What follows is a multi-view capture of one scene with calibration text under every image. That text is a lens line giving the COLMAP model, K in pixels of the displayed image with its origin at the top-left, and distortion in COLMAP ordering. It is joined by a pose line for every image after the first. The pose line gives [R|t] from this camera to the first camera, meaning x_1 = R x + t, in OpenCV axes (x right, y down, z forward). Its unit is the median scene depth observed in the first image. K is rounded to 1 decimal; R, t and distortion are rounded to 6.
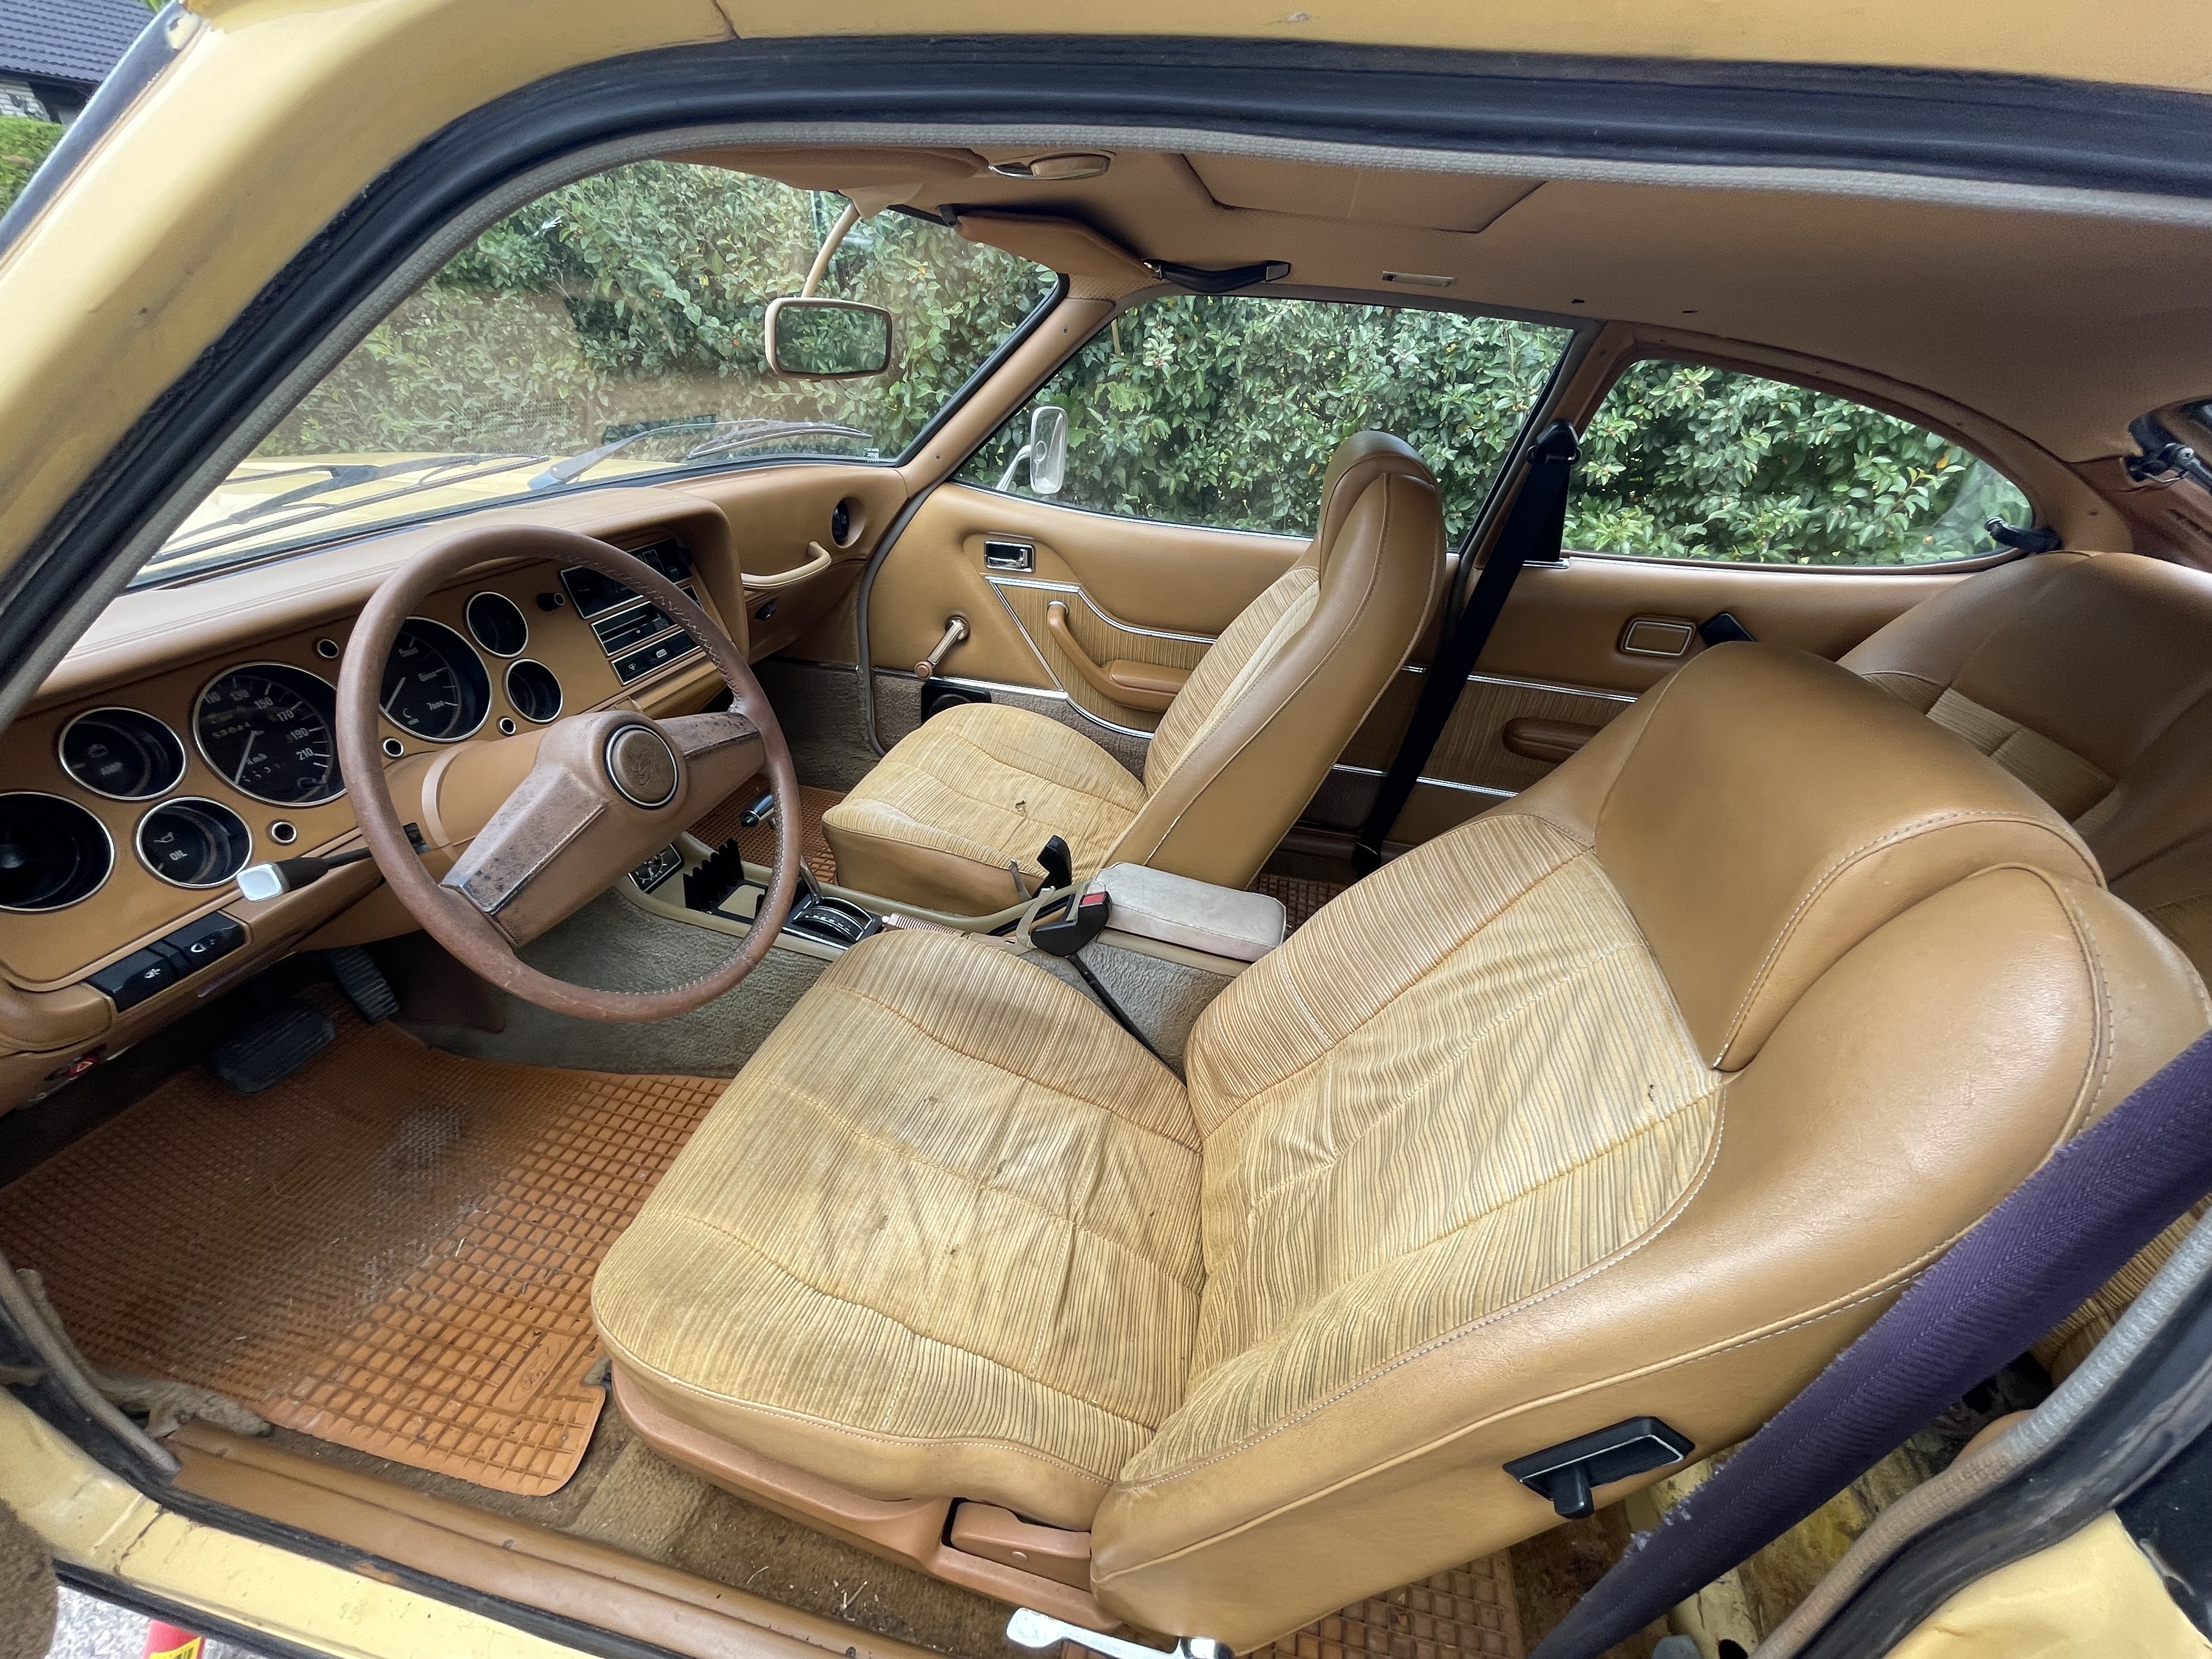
lens RADIAL K [[894.0, 0, 1104.6], [0, 894.0, 826.5], [0, 0, 1]] dist [-0.004443, 0.001060]
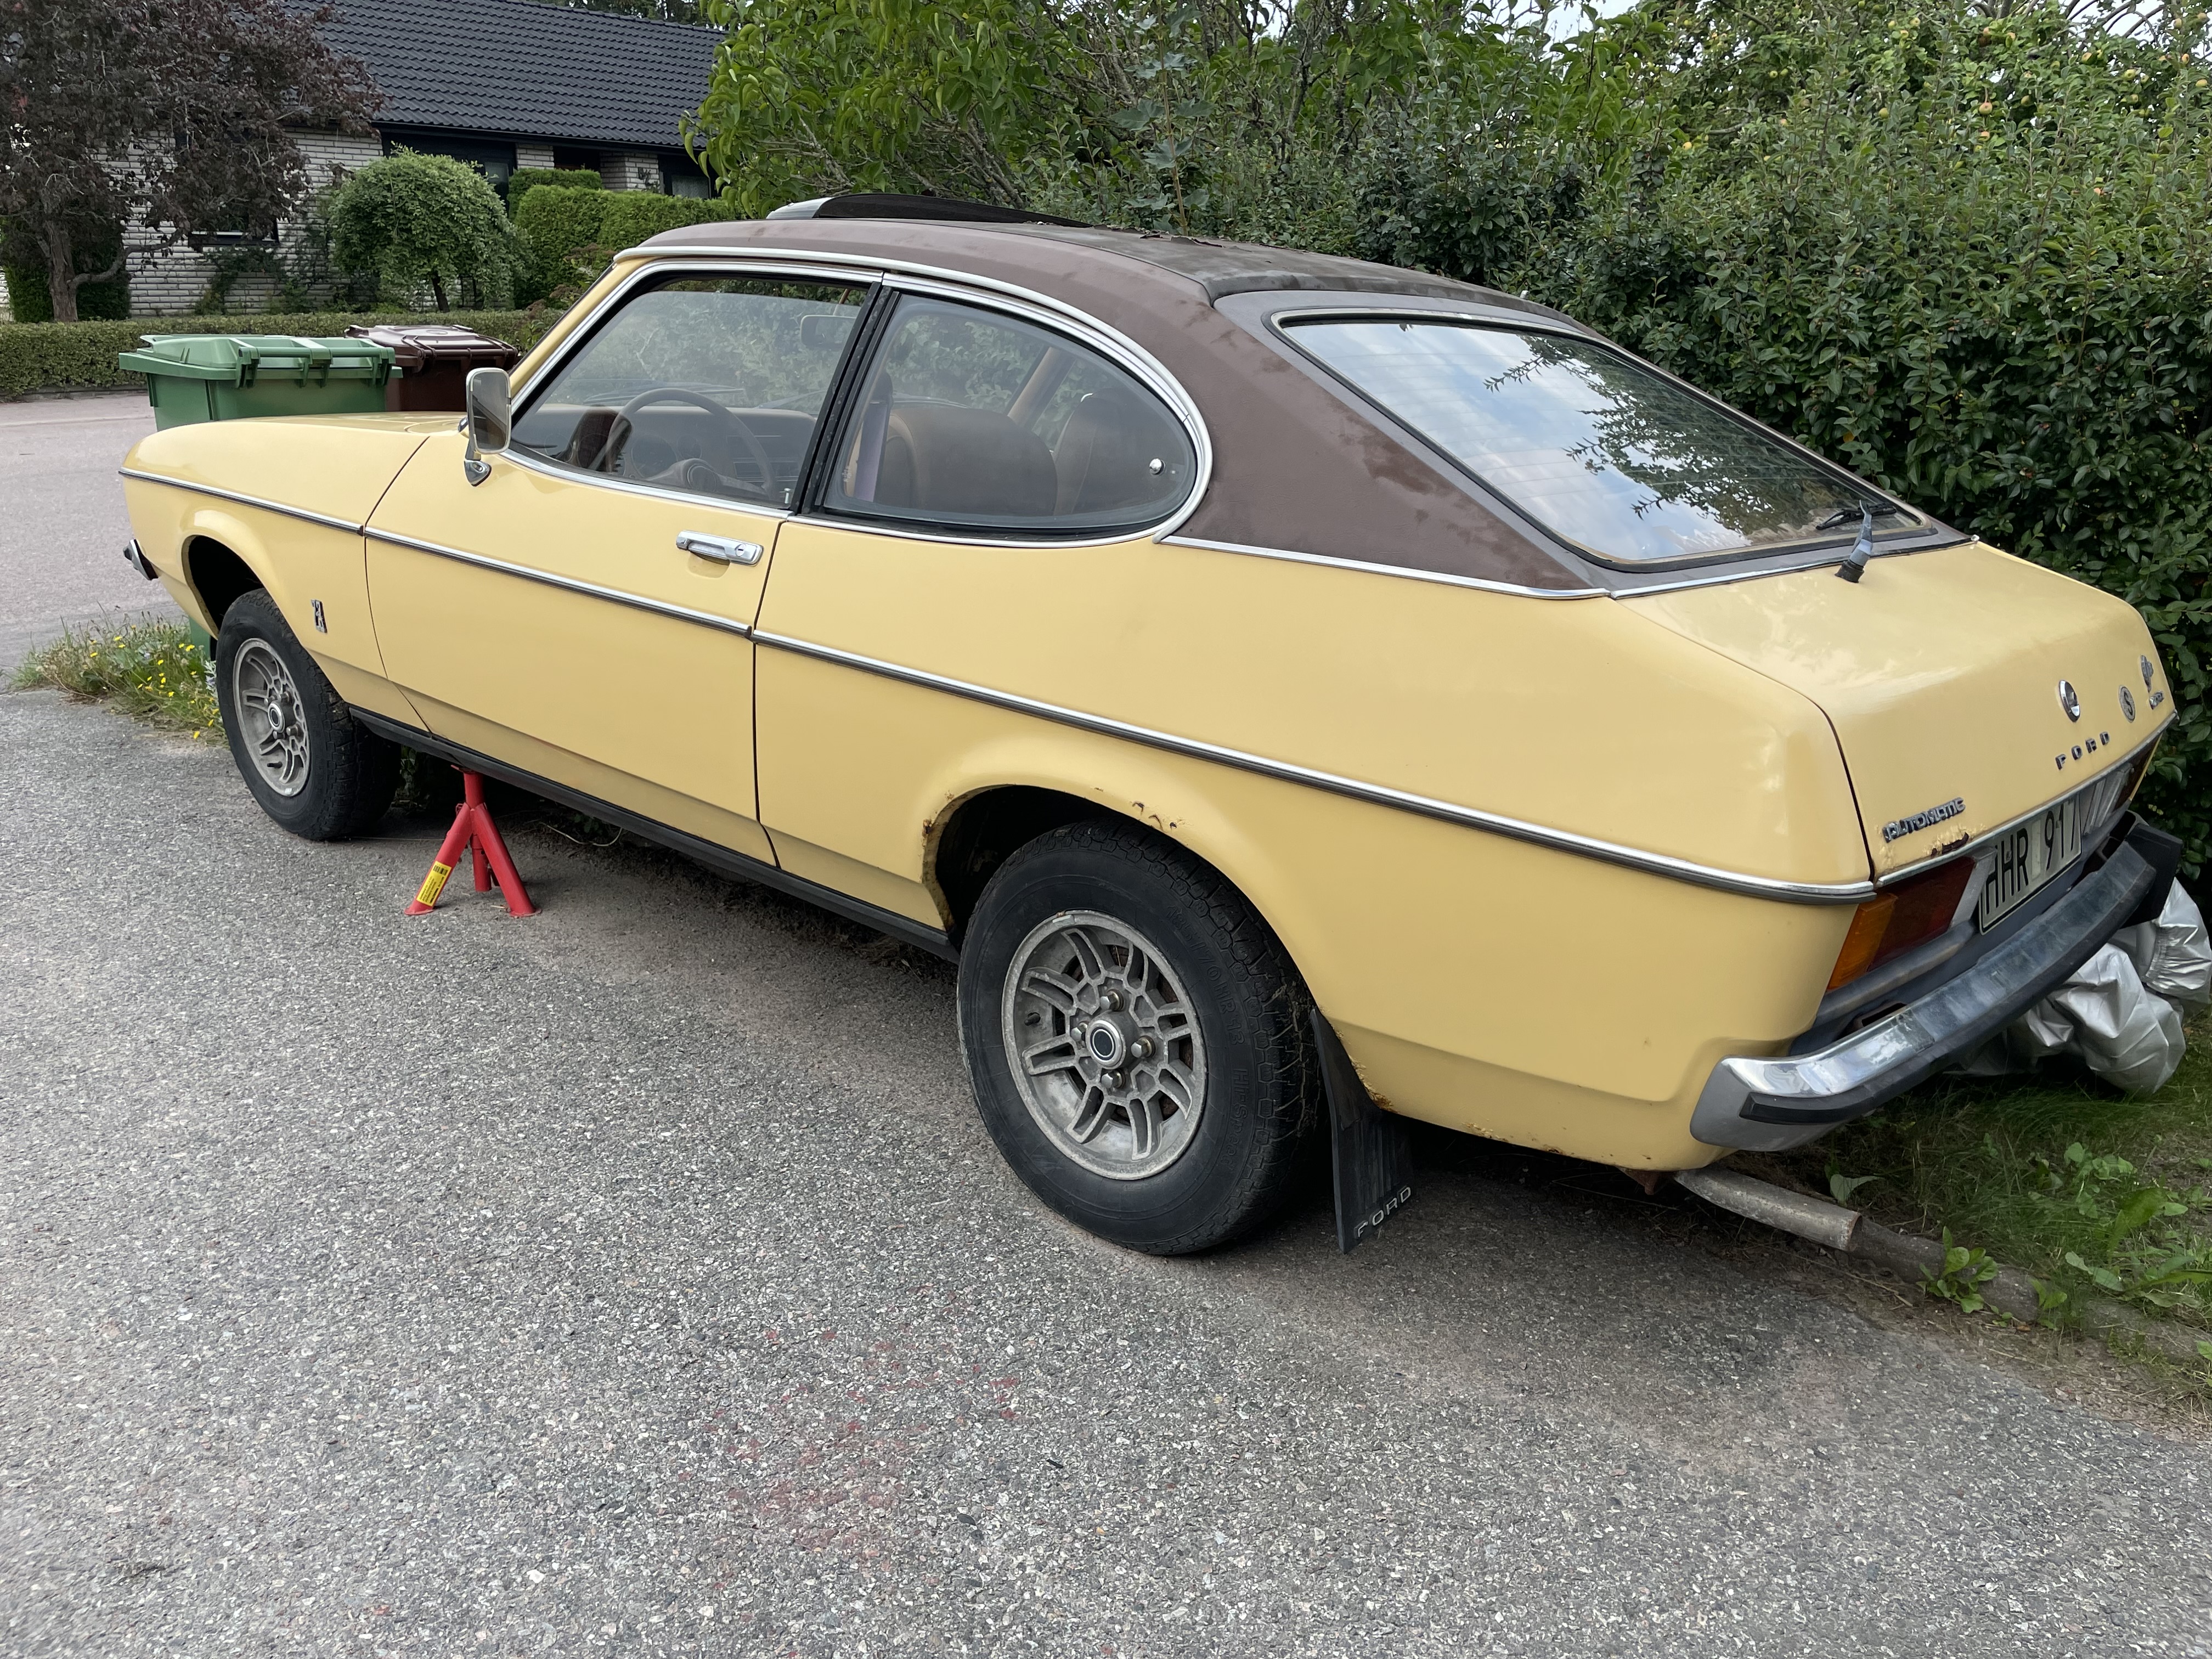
lens RADIAL K [[1689.5, 0, 1120.9], [0, 1689.5, 827.7], [0, 0, 1]] dist [0.061877, -0.082324]
pose [[0.871766, 0.118591, -0.475353, 1.301952], [-0.240098, 0.949173, -0.203525, 0.697381], [0.427056, 0.291558, 0.855931, -1.038485]]
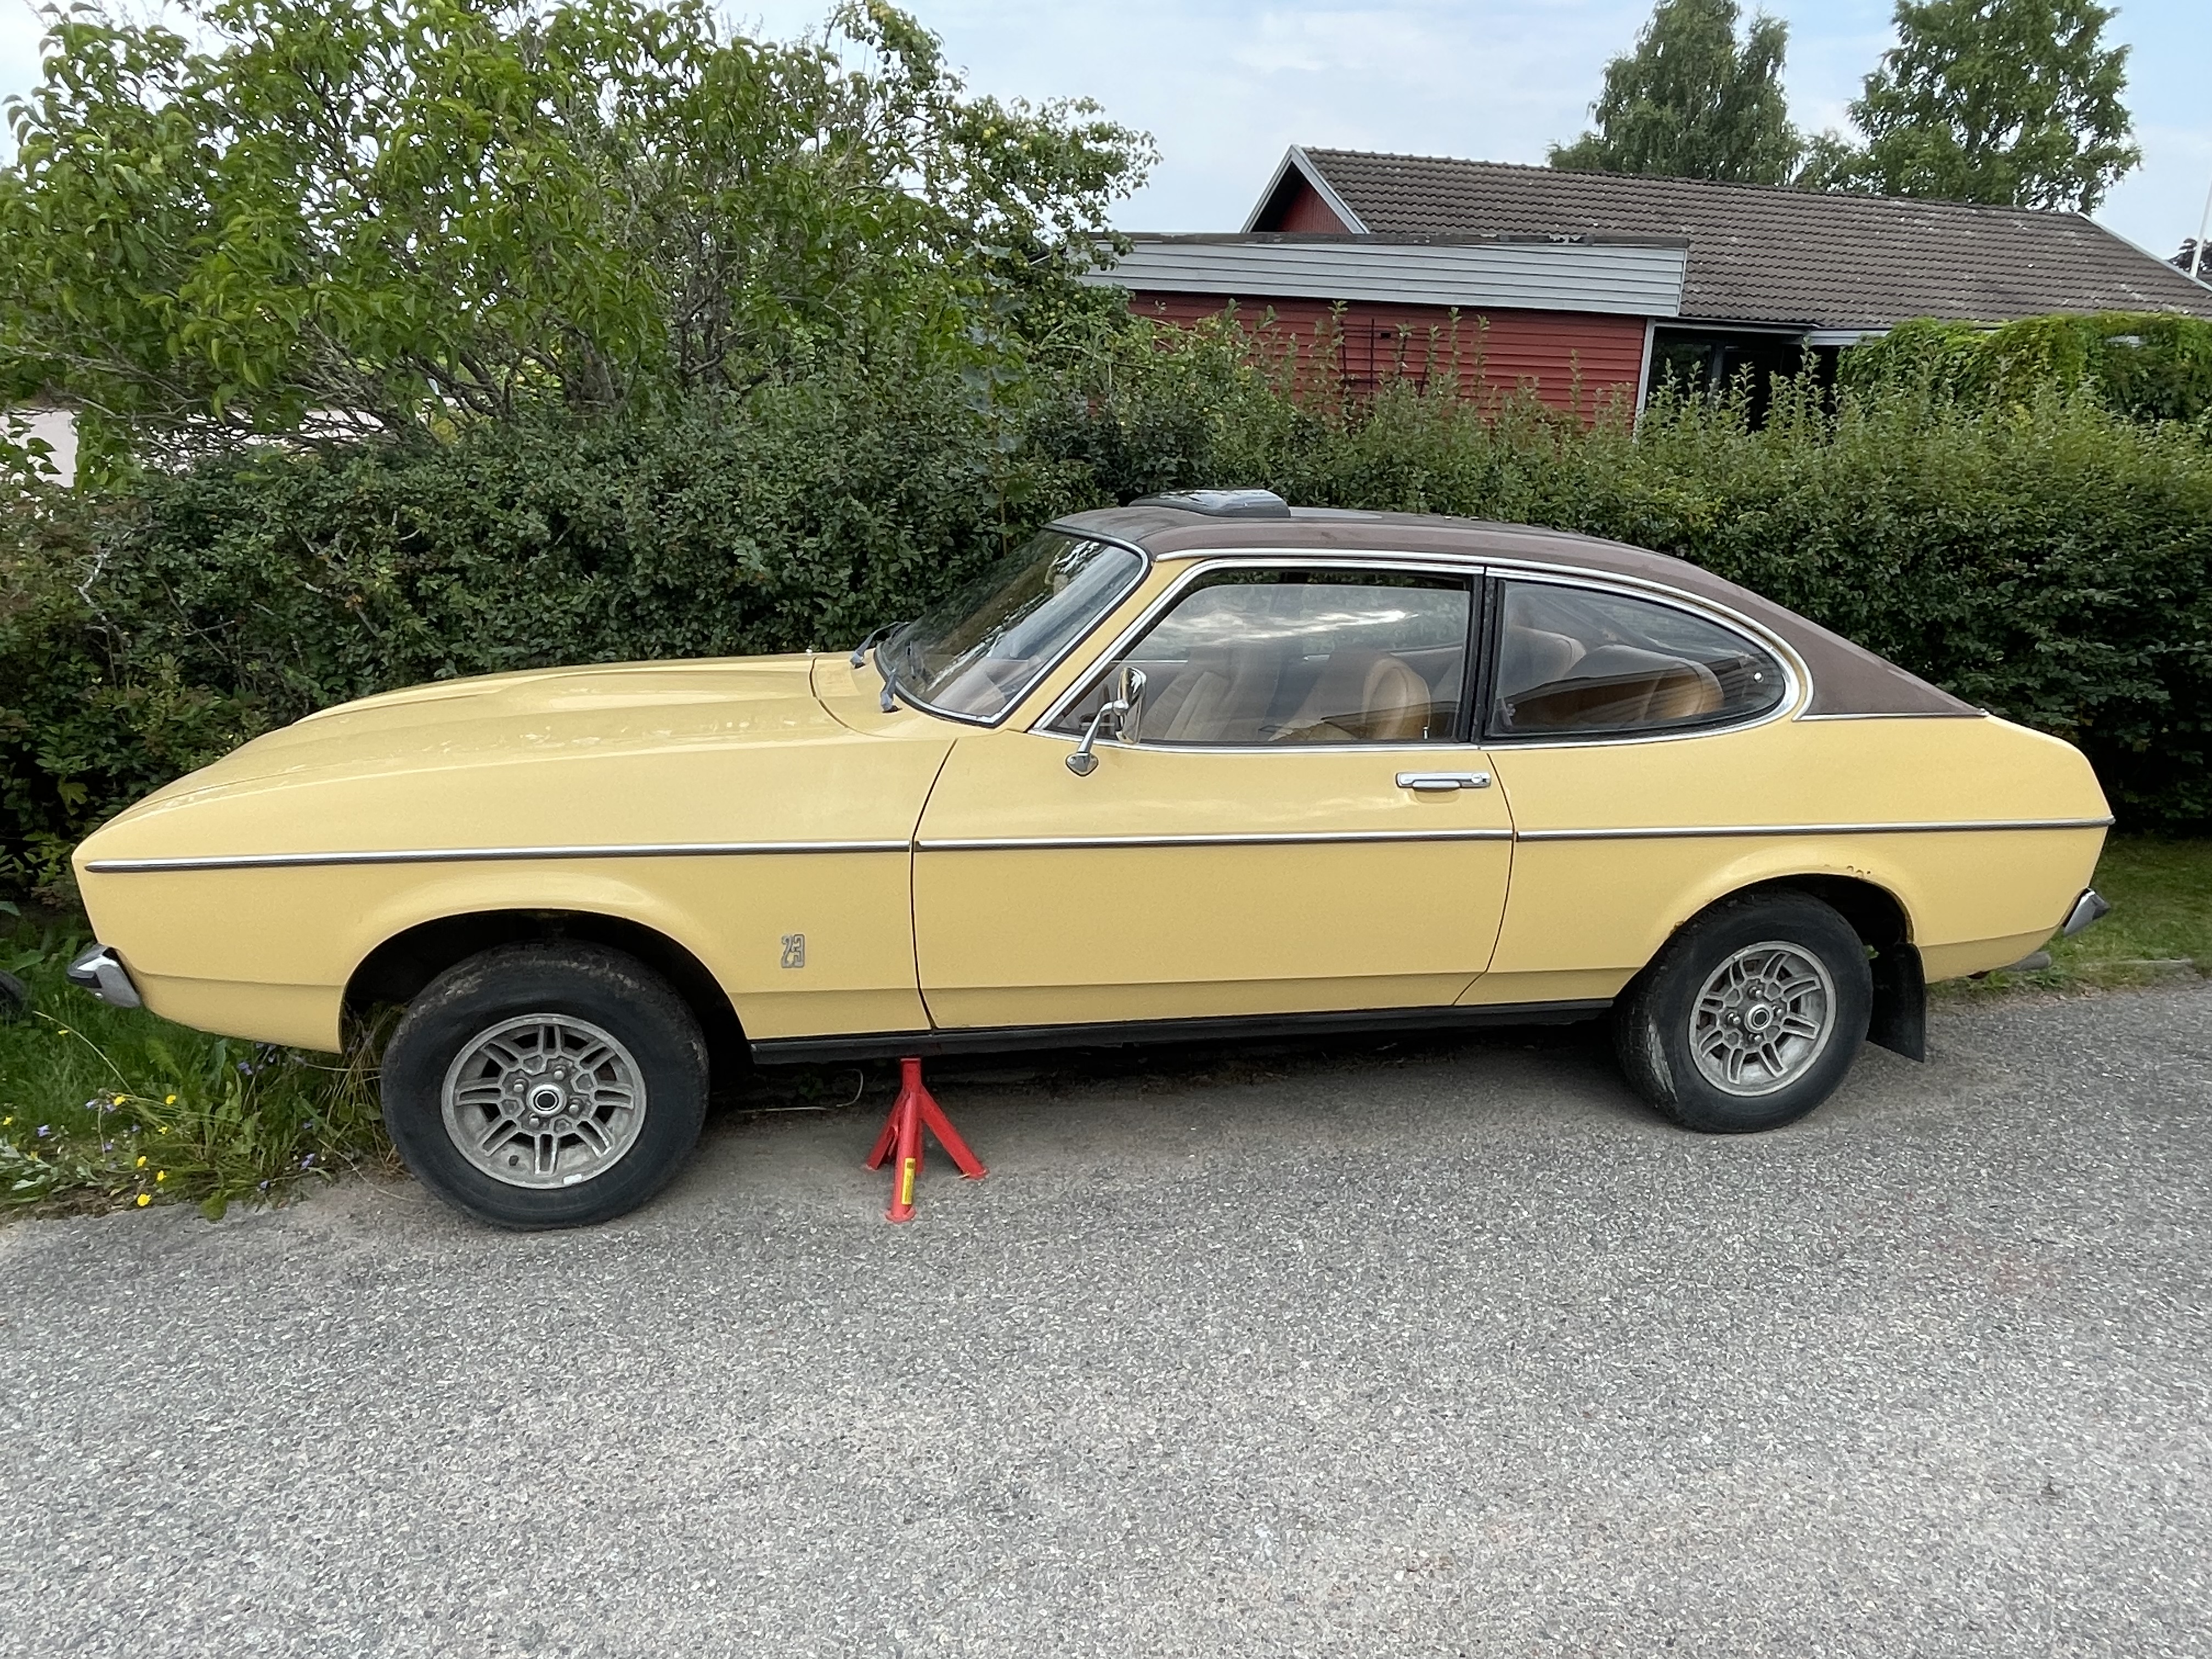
lens RADIAL K [[1446.5, 0, 1084.0], [0, 1446.5, 831.8], [0, 0, 1]] dist [-0.012049, 0.004928]
pose [[0.915748, -0.136325, 0.377916, -1.011044], [0.228850, 0.950142, -0.211795, 0.544152], [-0.330201, 0.280437, 0.901289, -1.372954]]
